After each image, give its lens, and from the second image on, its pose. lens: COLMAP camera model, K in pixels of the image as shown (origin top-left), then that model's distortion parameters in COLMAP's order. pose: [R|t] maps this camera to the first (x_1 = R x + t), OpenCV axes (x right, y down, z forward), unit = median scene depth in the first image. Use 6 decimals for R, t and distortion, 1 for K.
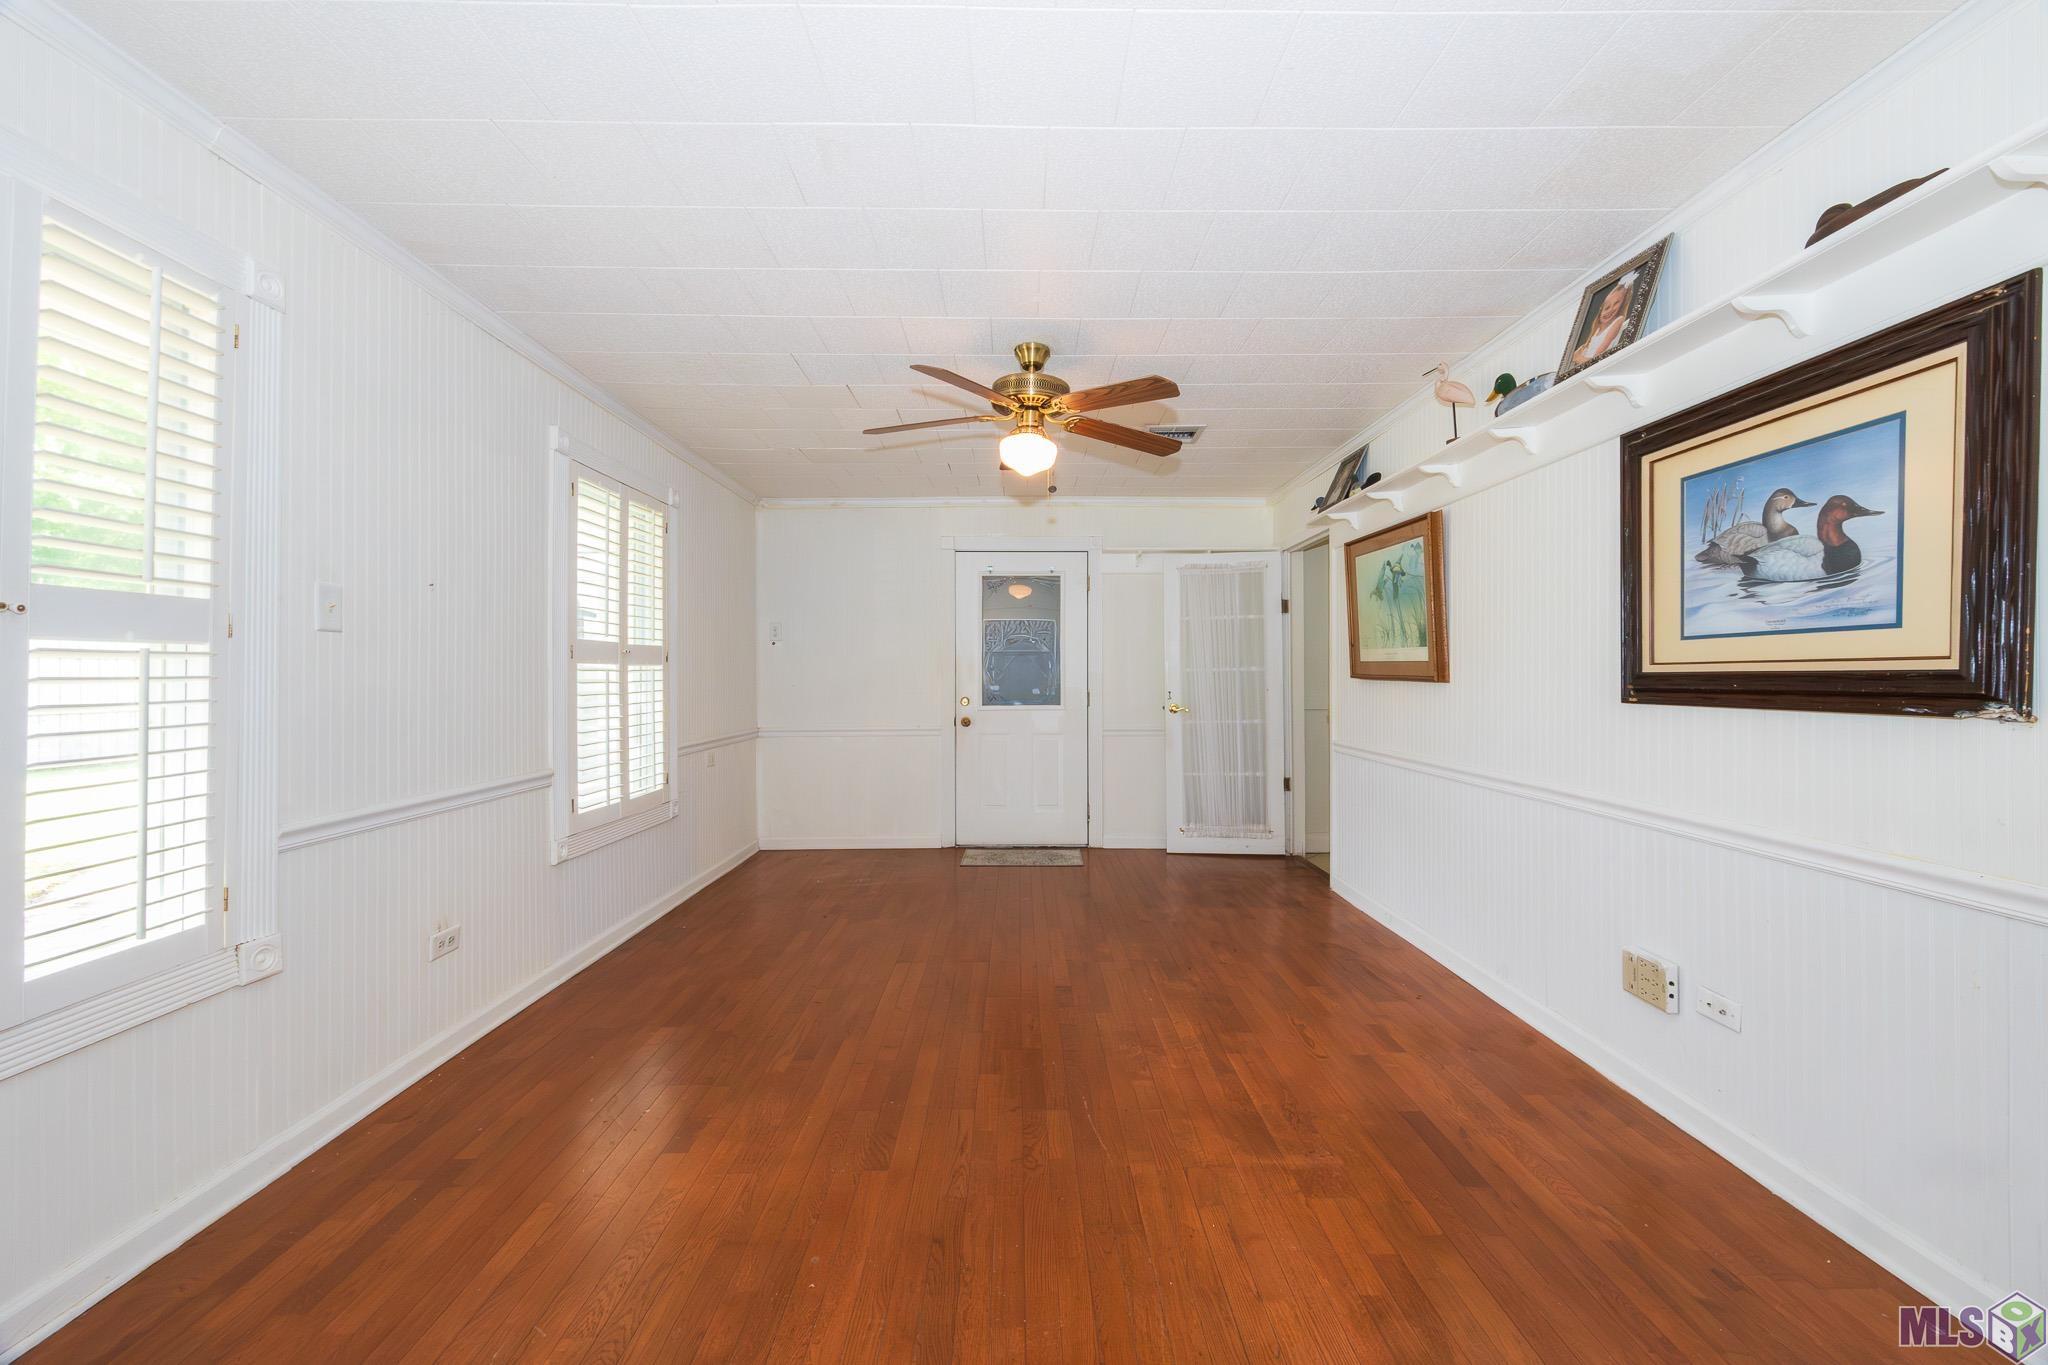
lens RADIAL K [[781.7, 0, 1031.3], [0, 781.7, 675.8], [0, 0, 1]] dist [-0.000586, -0.000077]
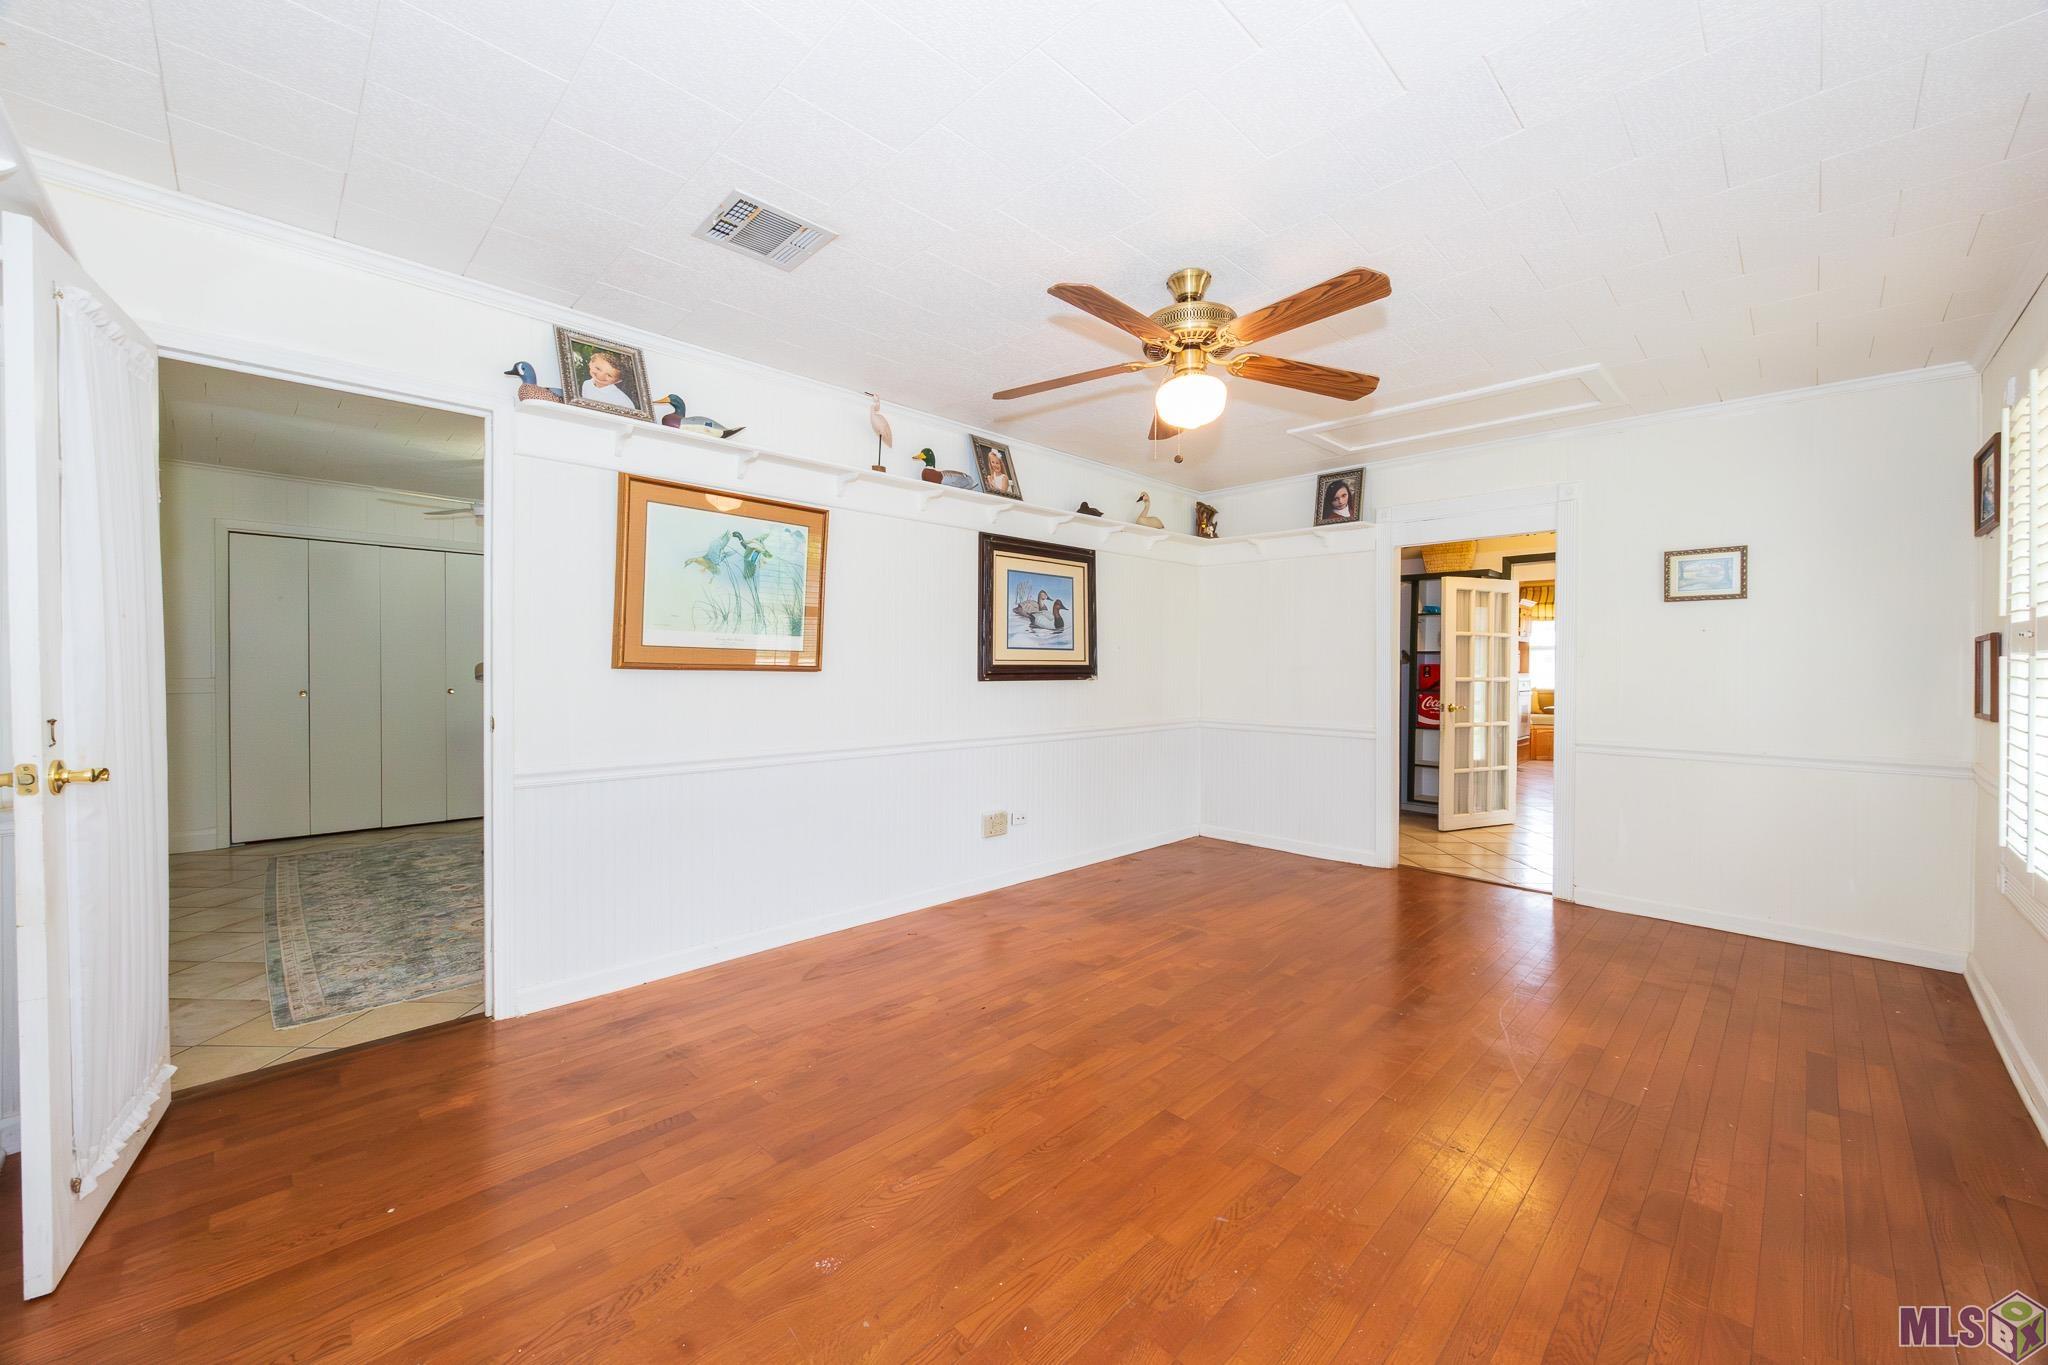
lens RADIAL K [[781.7, 0, 1031.3], [0, 781.7, 675.8], [0, 0, 1]] dist [-0.000586, -0.000077]
pose [[-0.695942, -0.013558, 0.717970, -0.680085], [-0.005407, 0.999892, 0.013641, -0.003261], [-0.718078, 0.005611, -0.695940, 2.377336]]
